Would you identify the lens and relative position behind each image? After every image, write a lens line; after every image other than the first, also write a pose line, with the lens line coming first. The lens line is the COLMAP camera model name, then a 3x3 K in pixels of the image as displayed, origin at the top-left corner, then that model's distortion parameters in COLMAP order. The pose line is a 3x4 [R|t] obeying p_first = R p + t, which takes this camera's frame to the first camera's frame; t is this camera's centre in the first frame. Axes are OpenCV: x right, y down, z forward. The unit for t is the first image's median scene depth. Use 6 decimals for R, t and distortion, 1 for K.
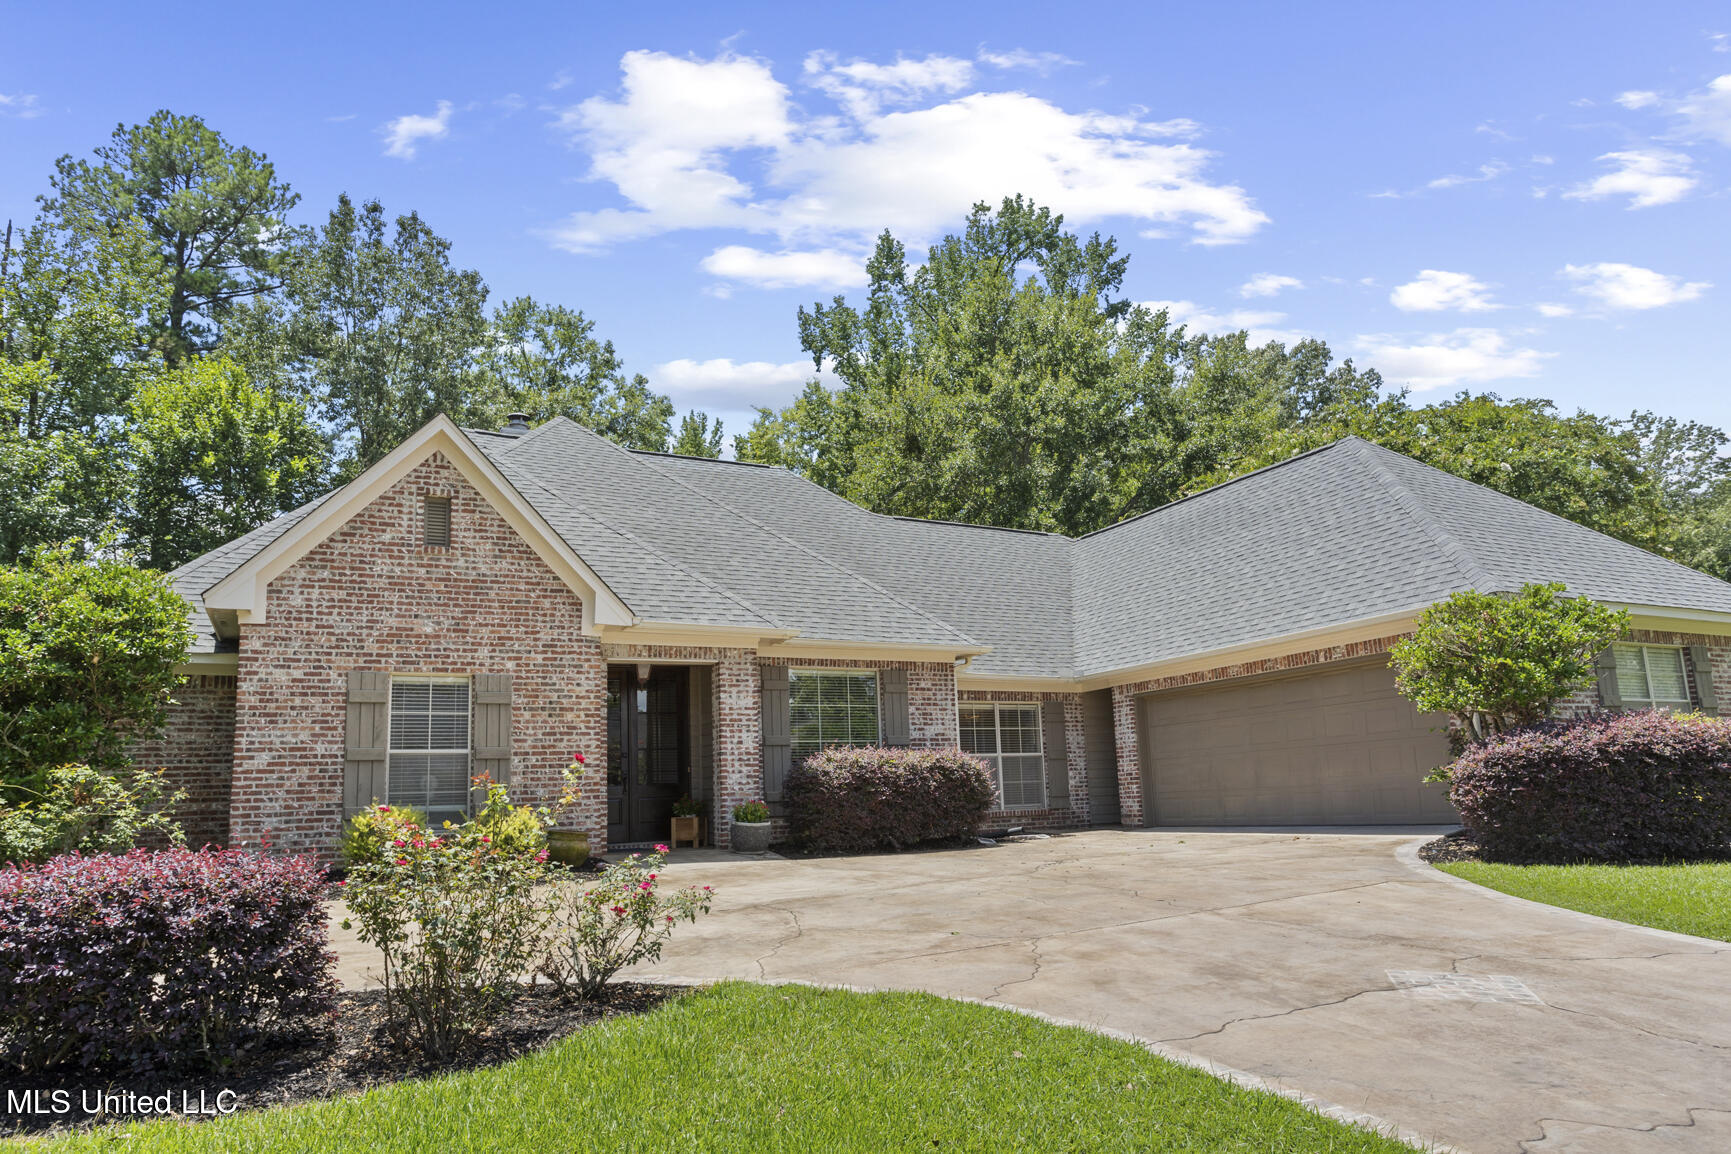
lens RADIAL K [[1065.5, 0, 868.2], [0, 1065.5, 632.2], [0, 0, 1]] dist [-0.044000, 0.000423]
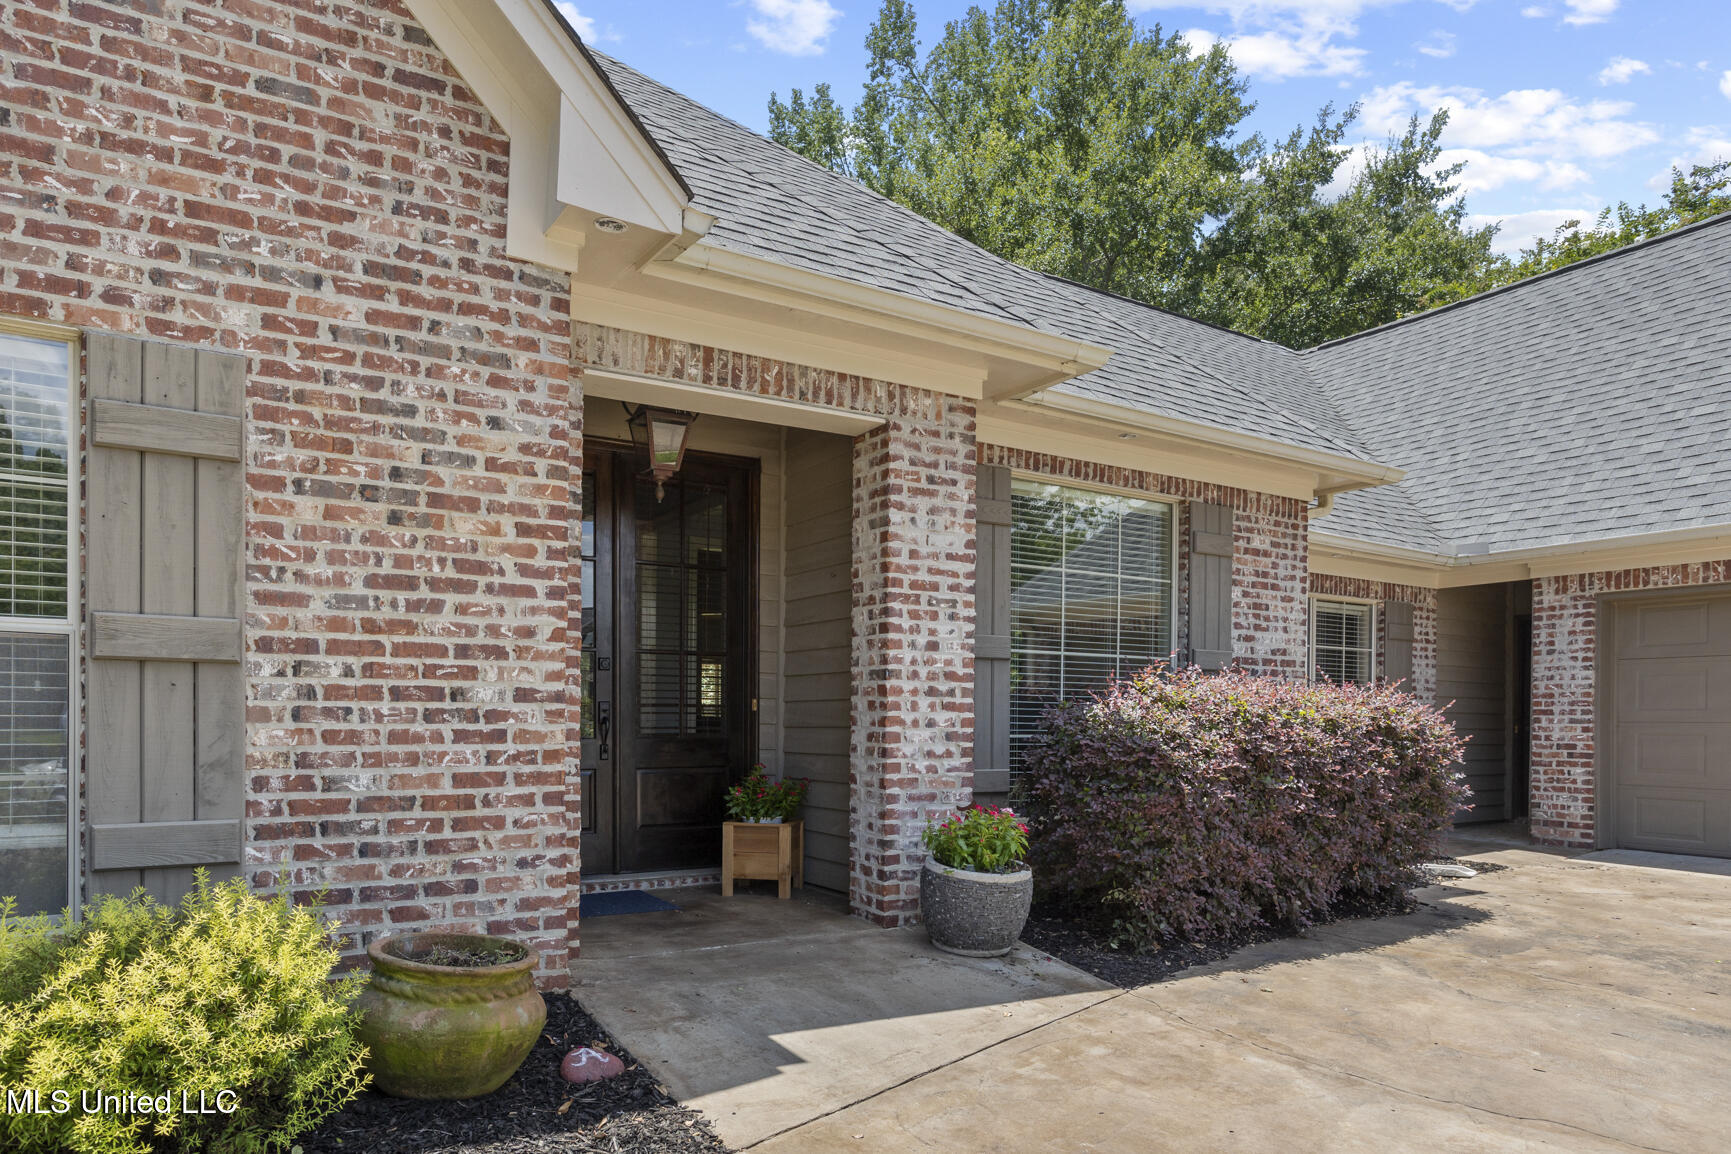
lens RADIAL K [[1071.5, 0, 863.2], [0, 1071.5, 720.1], [0, 0, 1]] dist [-0.010103, 0.005360]
pose [[0.995426, 0.044348, 0.084619, -0.191234], [-0.057163, 0.986163, 0.155609, 0.078375], [-0.076547, -0.159735, 0.984188, 0.681481]]
